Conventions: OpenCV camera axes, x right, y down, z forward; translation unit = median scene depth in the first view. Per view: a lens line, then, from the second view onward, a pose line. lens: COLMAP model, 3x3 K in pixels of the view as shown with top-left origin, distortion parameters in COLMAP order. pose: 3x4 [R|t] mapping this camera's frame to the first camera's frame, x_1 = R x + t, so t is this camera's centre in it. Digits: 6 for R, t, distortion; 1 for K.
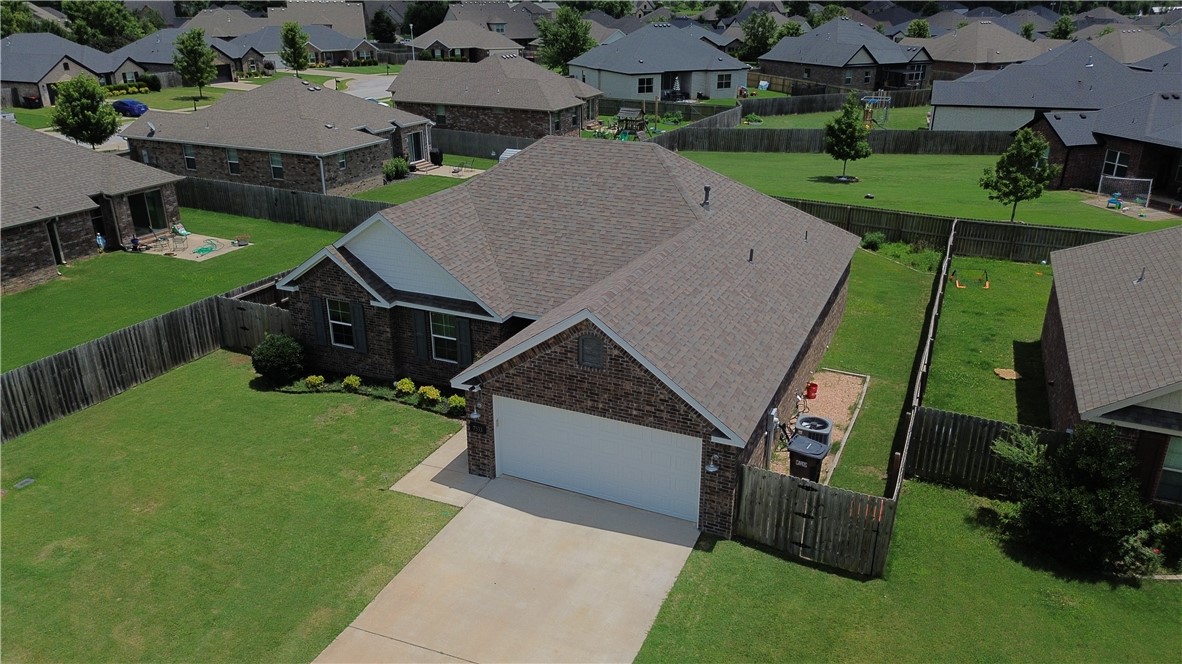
lens RADIAL K [[842.7, 0, 594.1], [0, 842.7, 332.8], [0, 0, 1]] dist [0.033282, -0.025464]
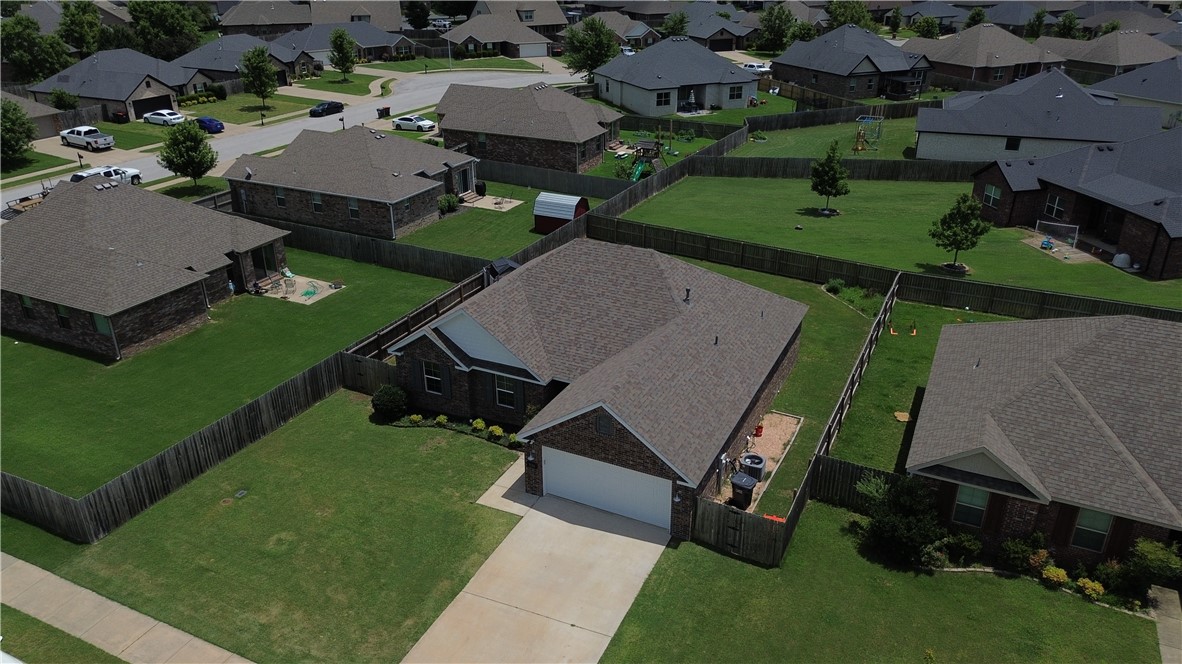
lens RADIAL K [[842.7, 0, 590.5], [0, 842.7, 328.9], [0, 0, 1]] dist [0.033282, -0.025464]
pose [[0.999434, 0.006921, -0.032922, 0.014777], [-0.005284, 0.998756, 0.049583, -0.162893], [0.033224, -0.049381, 0.998227, -0.407861]]
